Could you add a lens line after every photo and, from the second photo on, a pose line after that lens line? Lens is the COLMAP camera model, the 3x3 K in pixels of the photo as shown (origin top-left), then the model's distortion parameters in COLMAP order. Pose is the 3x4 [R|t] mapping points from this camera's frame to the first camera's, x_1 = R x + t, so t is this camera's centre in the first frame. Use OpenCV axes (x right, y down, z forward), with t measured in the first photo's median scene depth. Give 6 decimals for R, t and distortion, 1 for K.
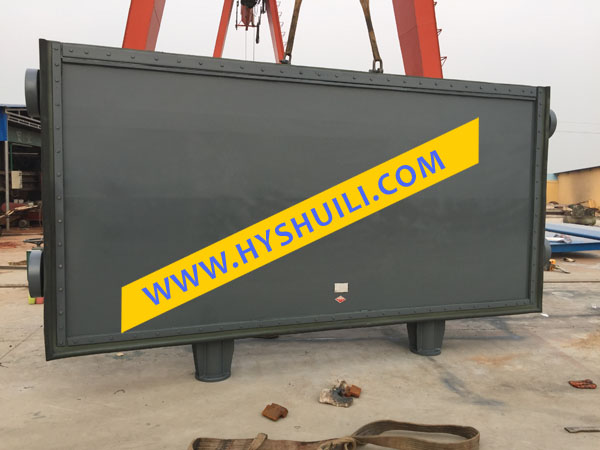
lens RADIAL K [[612.4, 0, 300.0], [0, 612.4, 225.0], [0, 0, 1]] dist [-0.006260, -0.008703]
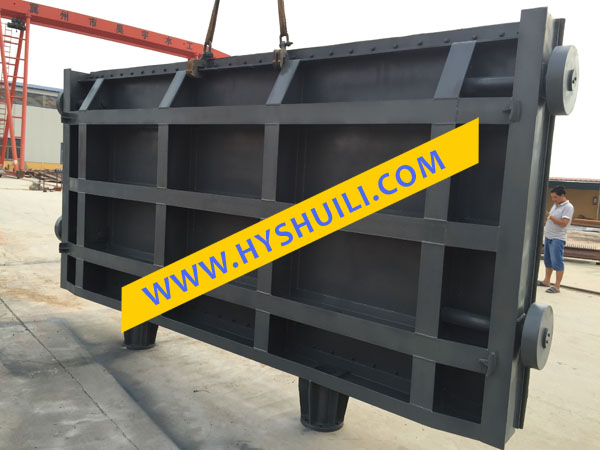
lens RADIAL K [[612.4, 0, 300.0], [0, 612.4, 225.0], [0, 0, 1]] dist [-0.006260, -0.008703]
pose [[-0.640252, -0.123621, 0.758152, -0.654291], [-0.018625, 0.989174, 0.145562, -0.121430], [-0.767939, 0.079076, -0.635623, 1.403056]]
